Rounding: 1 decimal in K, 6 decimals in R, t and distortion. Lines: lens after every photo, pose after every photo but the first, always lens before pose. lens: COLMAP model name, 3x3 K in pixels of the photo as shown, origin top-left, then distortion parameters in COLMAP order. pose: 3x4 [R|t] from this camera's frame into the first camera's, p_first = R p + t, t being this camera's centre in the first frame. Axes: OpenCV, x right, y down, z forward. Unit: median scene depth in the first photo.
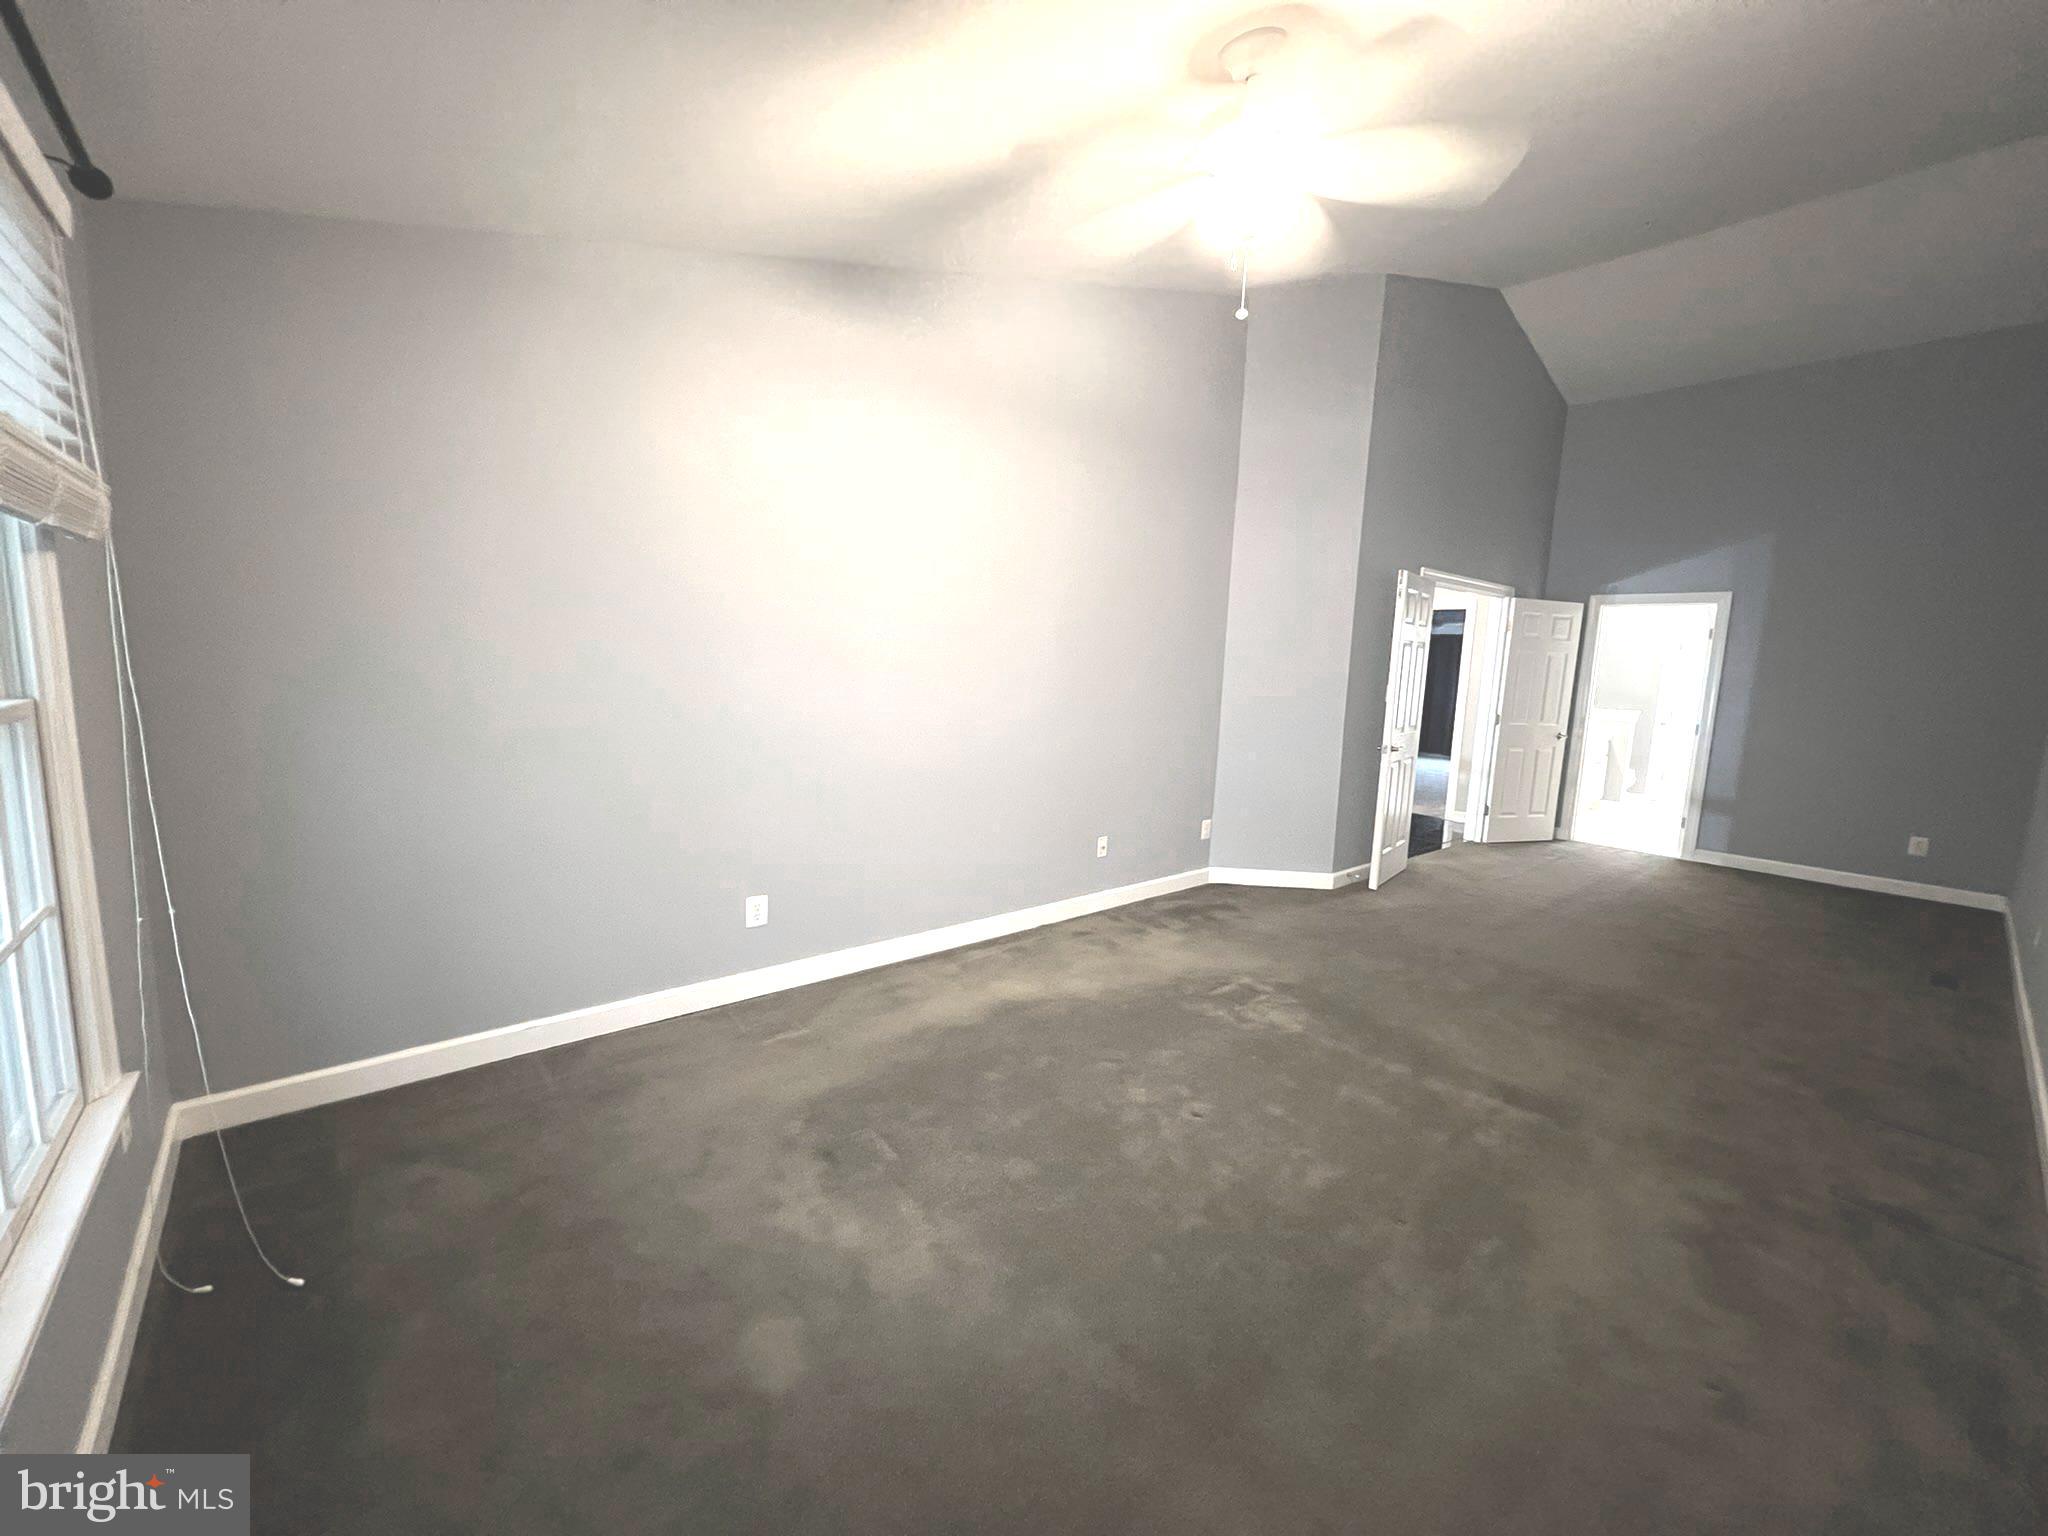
lens RADIAL K [[815.1, 0, 1020.8], [0, 815.1, 765.3], [0, 0, 1]] dist [-0.002332, 0.000544]
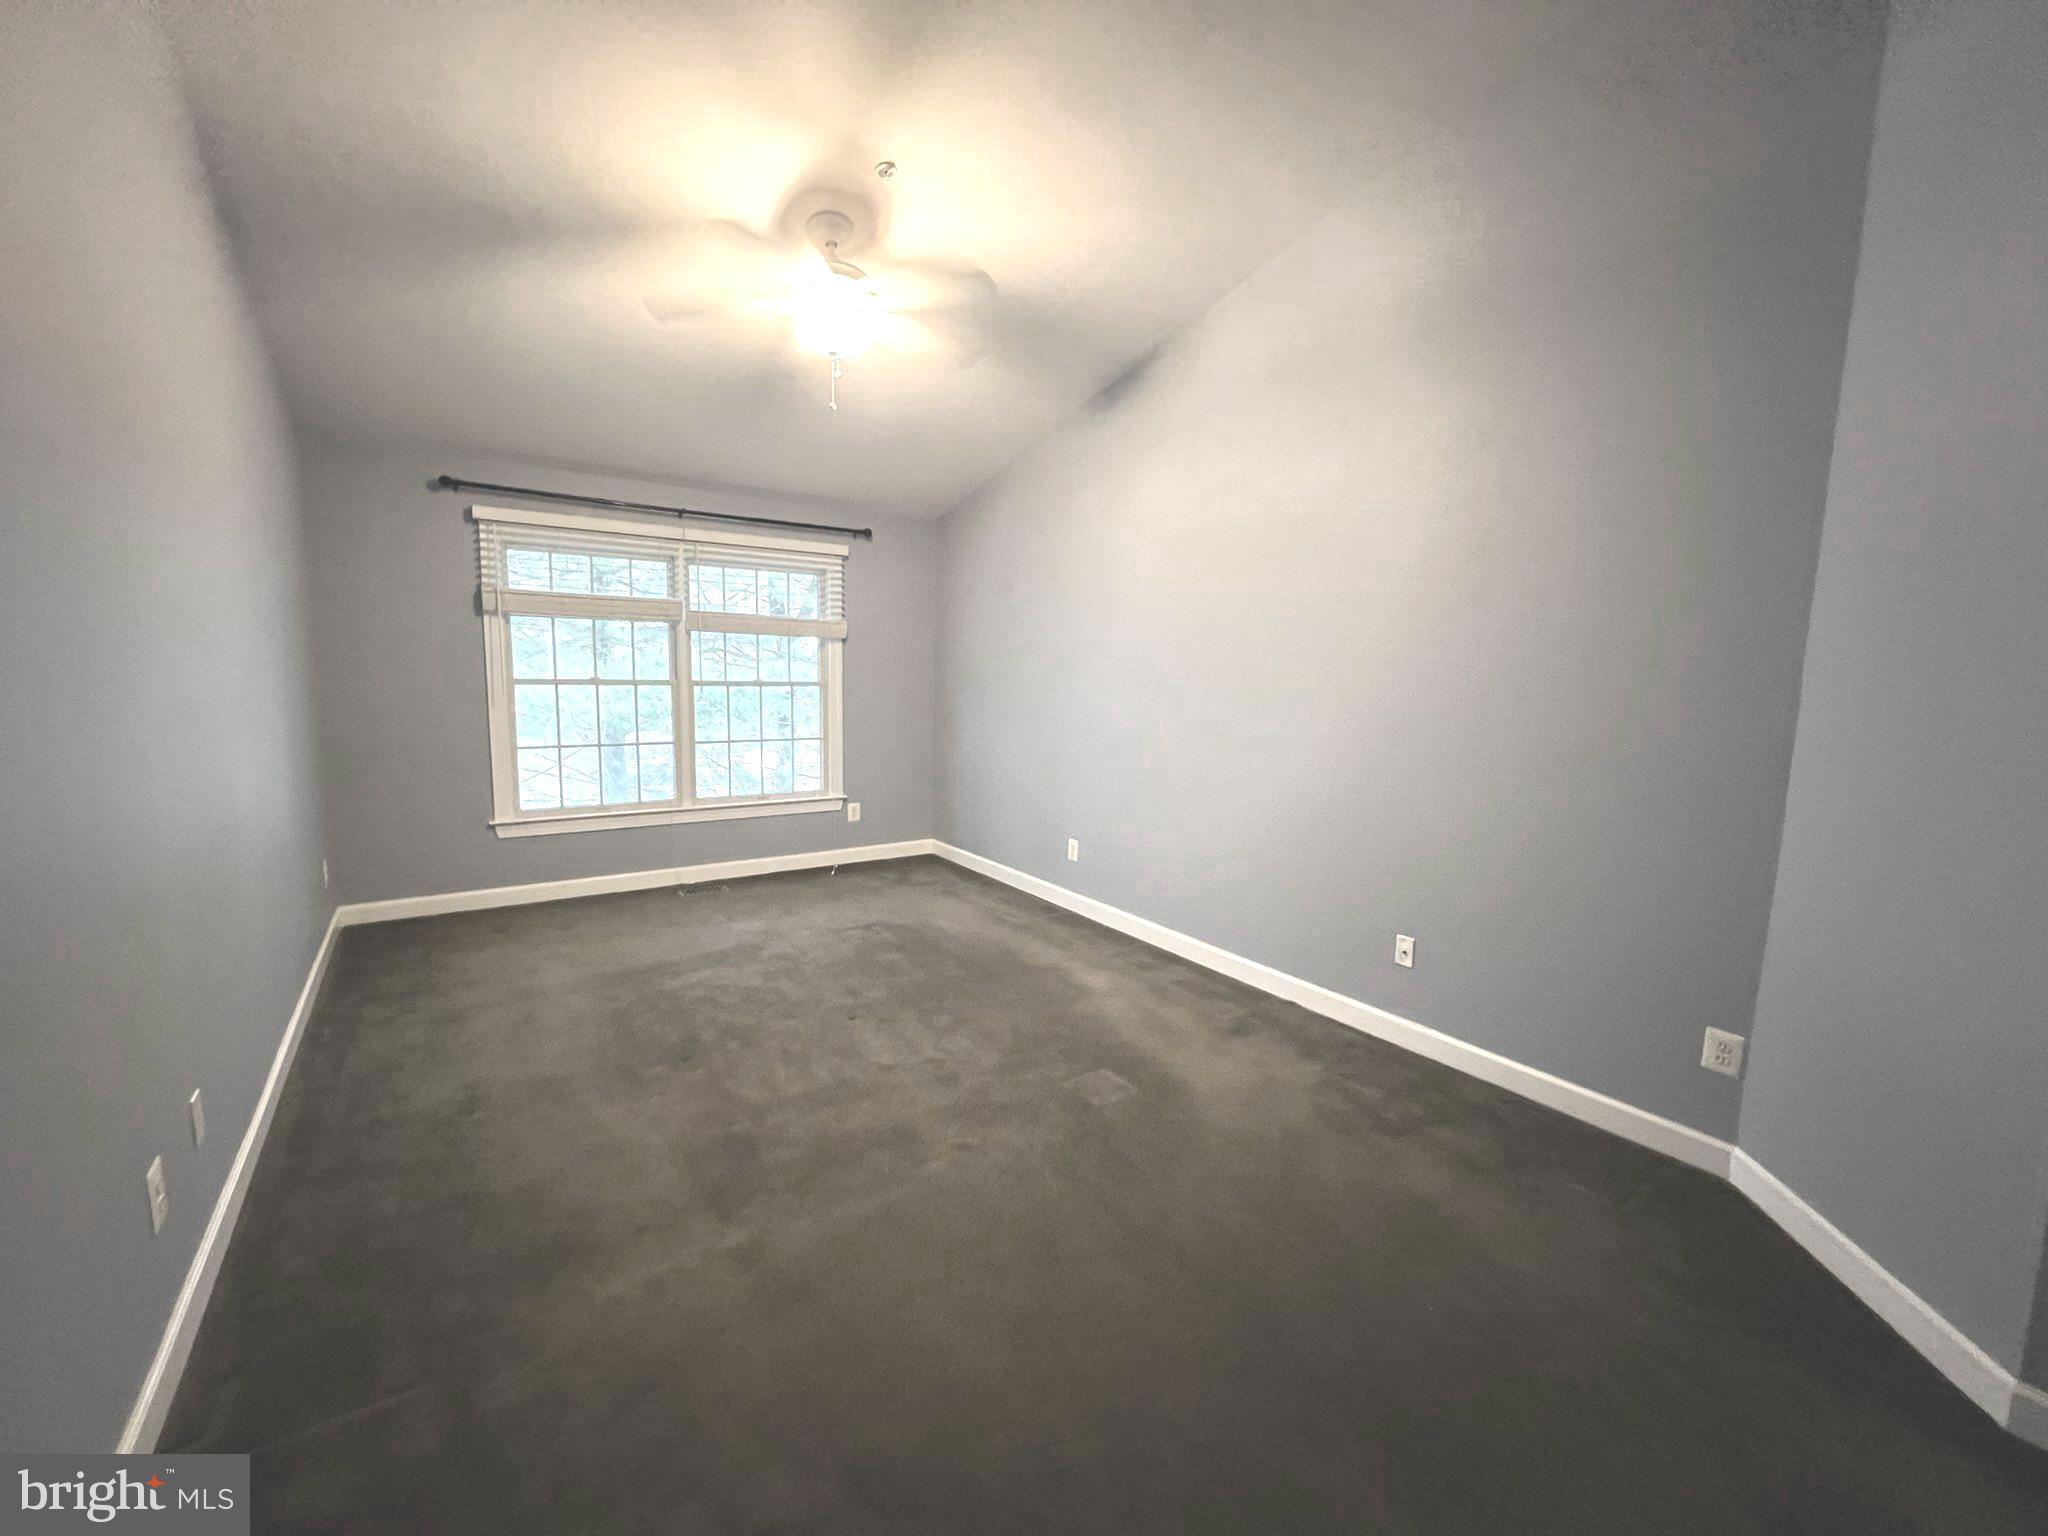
lens RADIAL K [[815.1, 0, 1021.0], [0, 815.1, 768.3], [0, 0, 1]] dist [-0.002332, 0.000544]
pose [[-0.082025, 0.084578, -0.993035, 0.880152], [-0.165169, 0.981460, 0.097235, -0.067305], [0.982848, 0.171995, -0.066534, 0.806010]]
